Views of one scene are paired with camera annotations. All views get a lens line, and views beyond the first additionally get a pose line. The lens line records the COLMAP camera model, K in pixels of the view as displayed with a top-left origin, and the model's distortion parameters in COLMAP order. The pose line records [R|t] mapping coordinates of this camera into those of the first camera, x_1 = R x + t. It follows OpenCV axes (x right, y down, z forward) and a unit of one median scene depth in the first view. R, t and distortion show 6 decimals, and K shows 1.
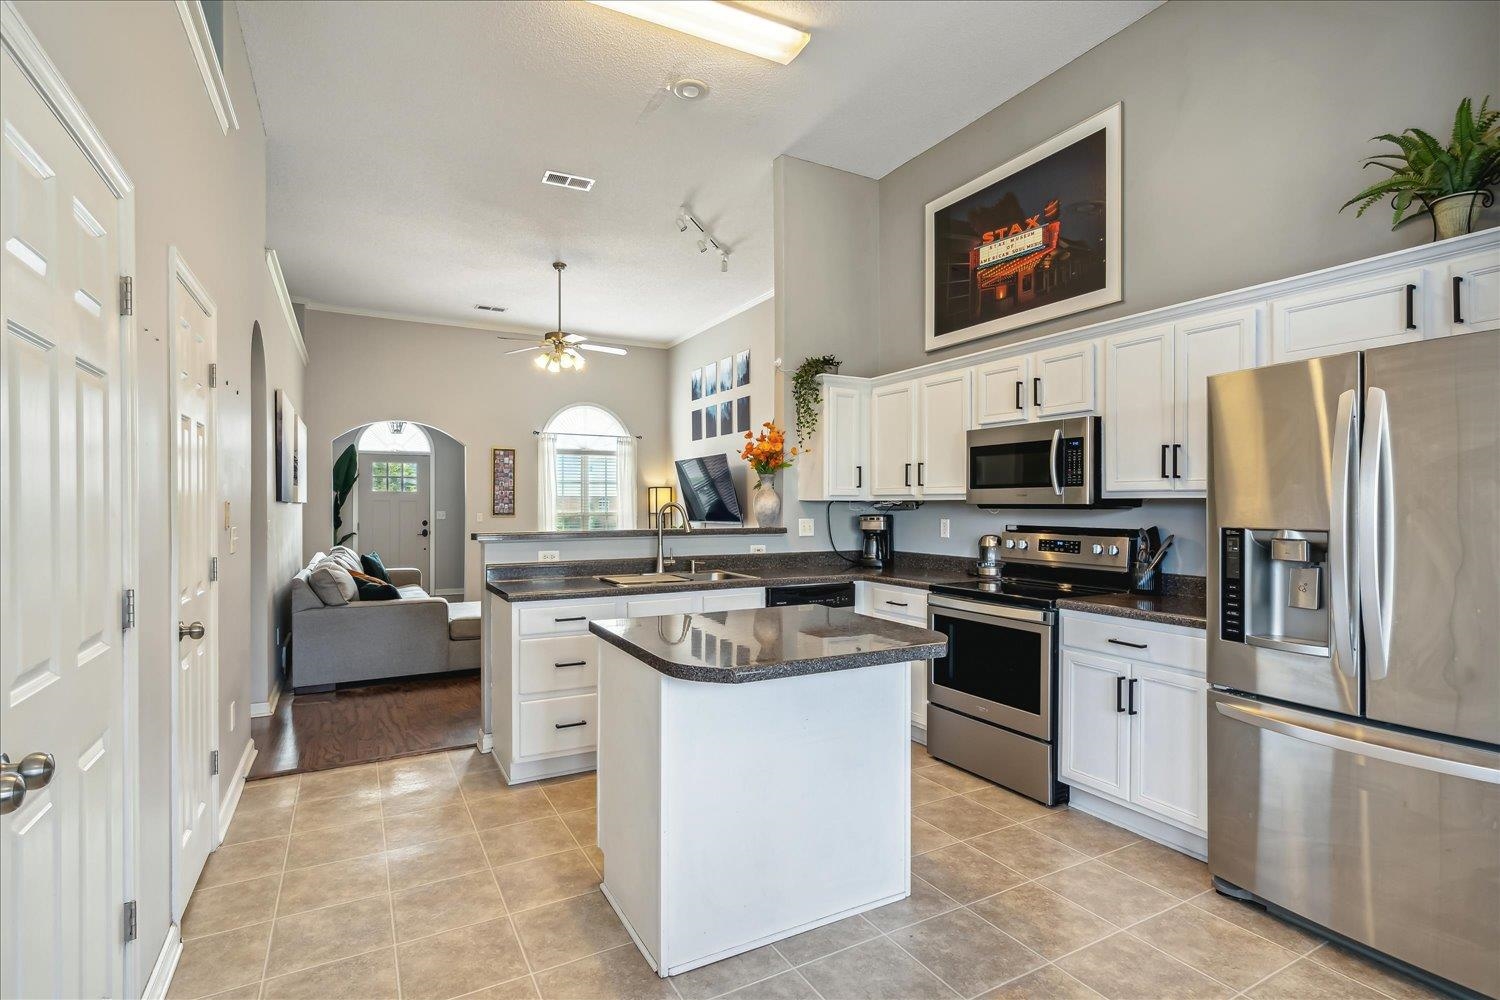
lens RADIAL K [[713.6, 0, 744.5], [0, 713.6, 503.8], [0, 0, 1]] dist [-0.003211, 0.000587]
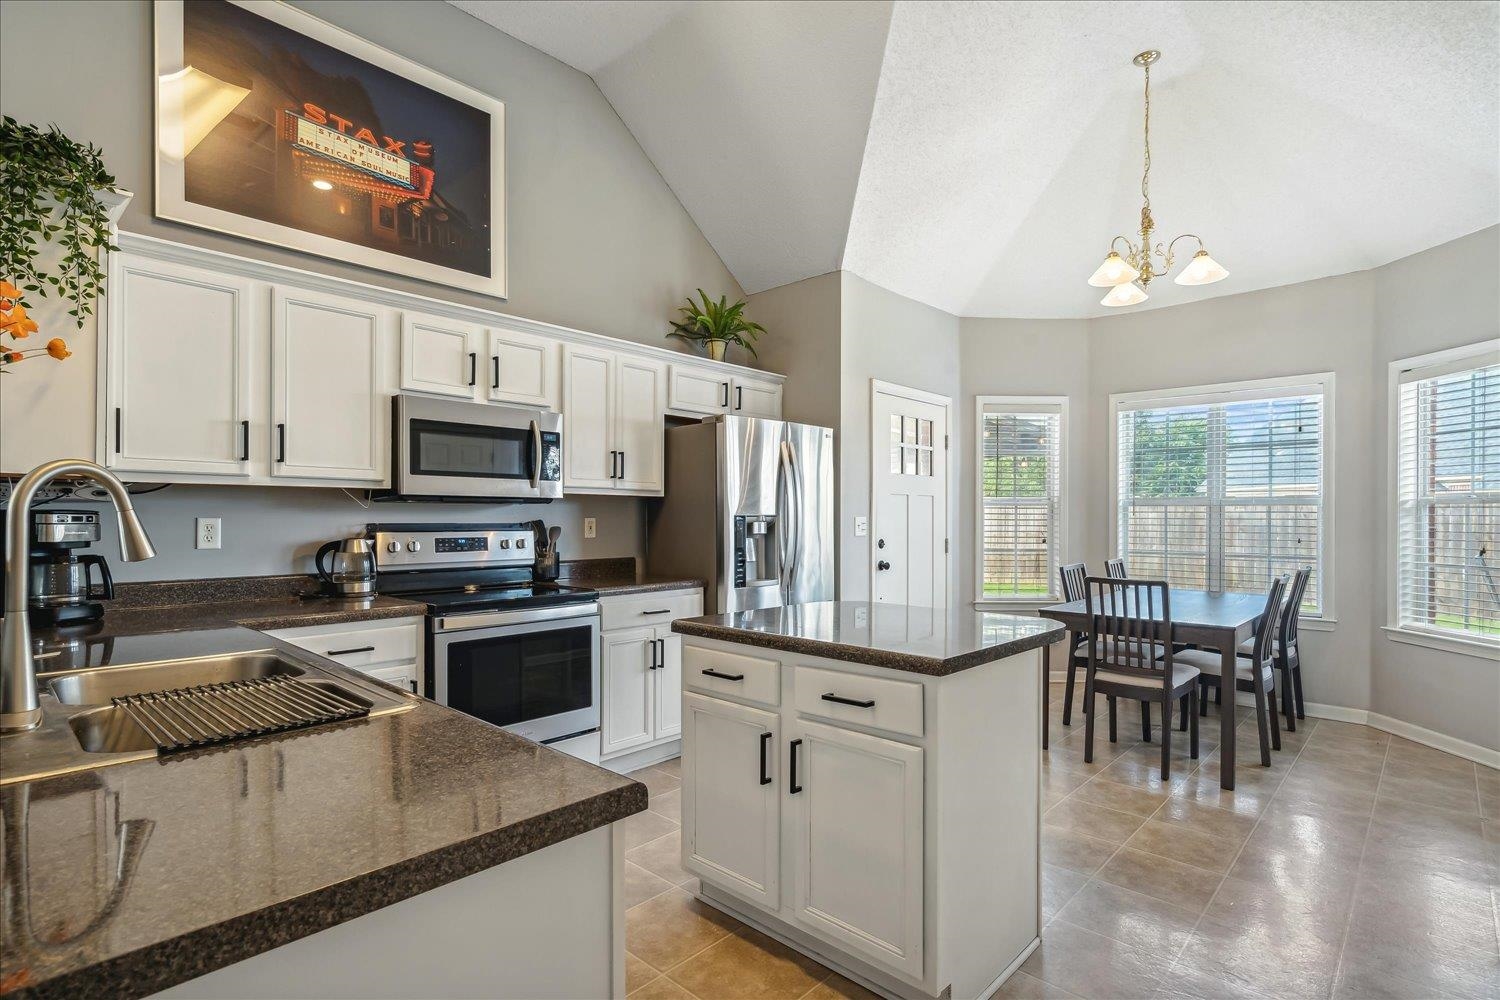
lens RADIAL K [[735.0, 0, 729.5], [0, 735.0, 520.5], [0, 0, 1]] dist [-0.002016, 0.000349]
pose [[-0.294681, -0.004298, 0.955586, -0.433822], [-0.001975, 0.999990, 0.003888, 0.020091], [-0.955594, -0.000741, -0.294686, 0.766379]]
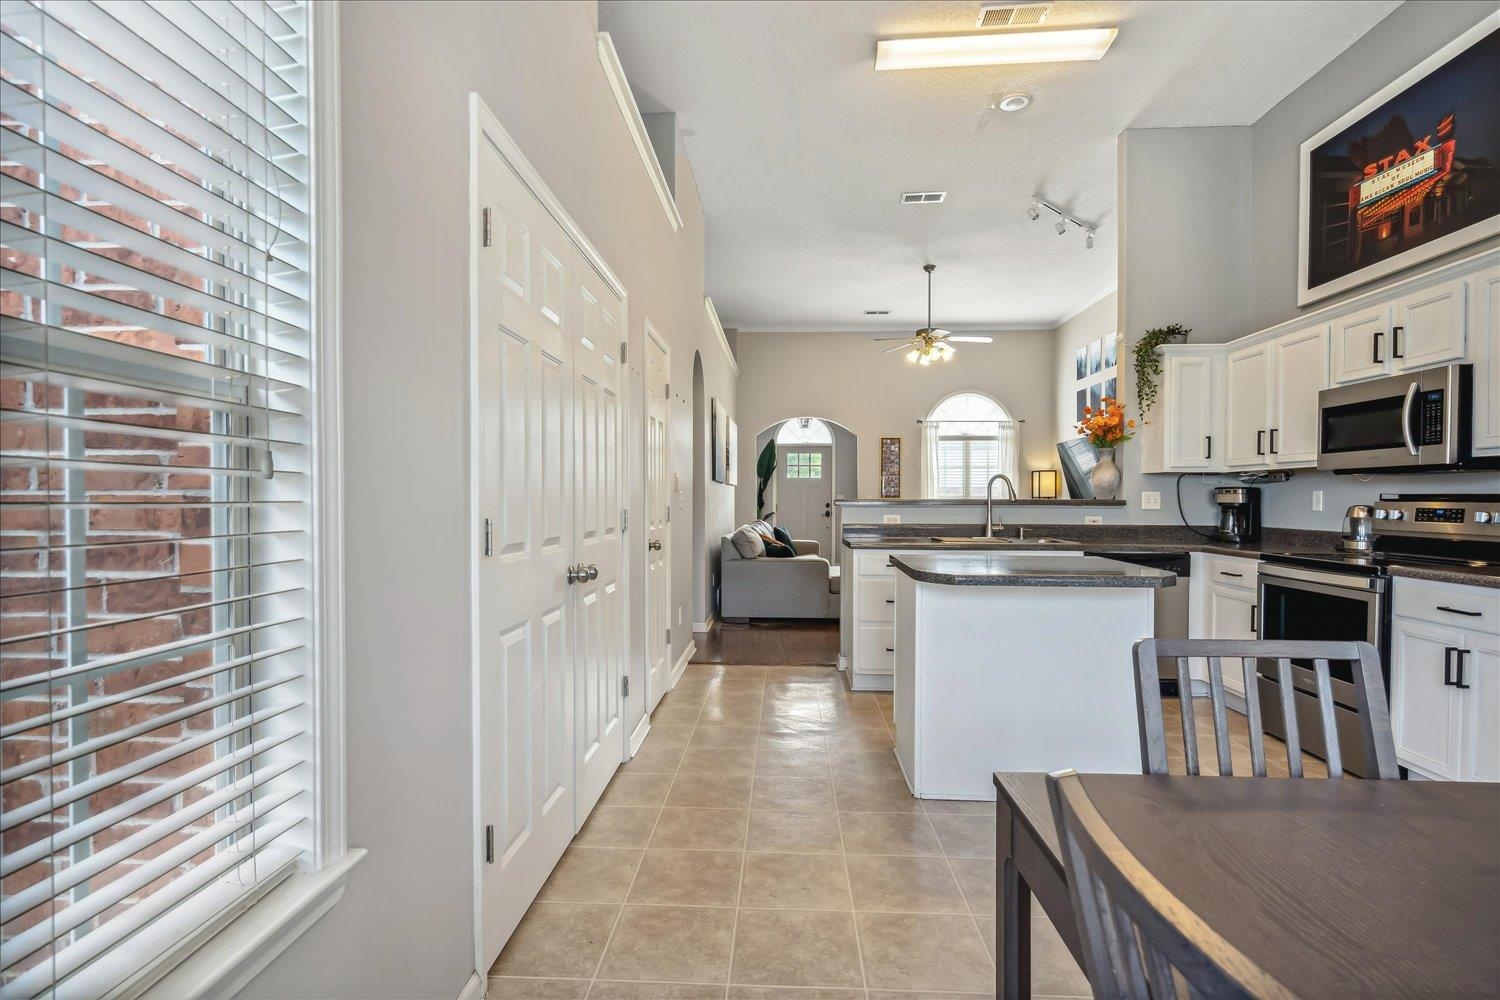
lens RADIAL K [[732.2, 0, 751.2], [0, 732.2, 506.3], [0, 0, 1]] dist [0.002432, 0.001228]
pose [[0.851744, 0.009300, -0.523875, 0.156433], [-0.002805, 0.999909, 0.013191, 0.031232], [0.523950, -0.009766, 0.851693, -0.171170]]
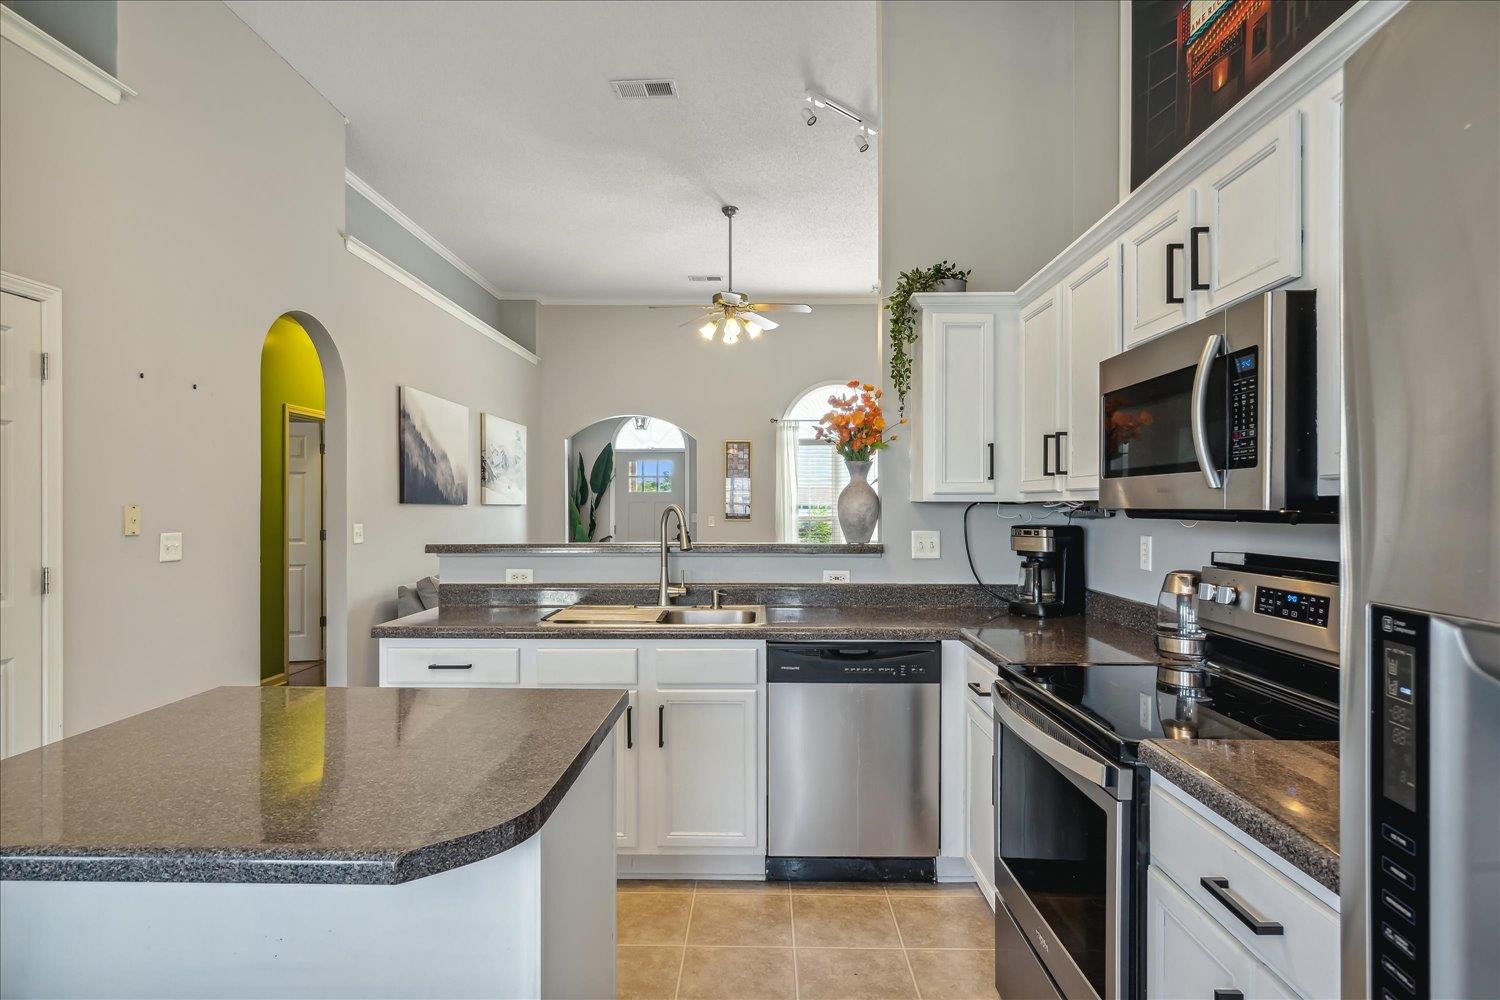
lens RADIAL K [[814.2, 0, 740.0], [0, 814.2, 504.1], [0, 0, 1]] dist [0.001559, 0.000386]
pose [[0.866694, -0.001100, -0.498839, 0.321077], [0.000856, 0.999999, -0.000717, -0.002183], [0.498839, 0.000195, 0.866694, 0.320716]]
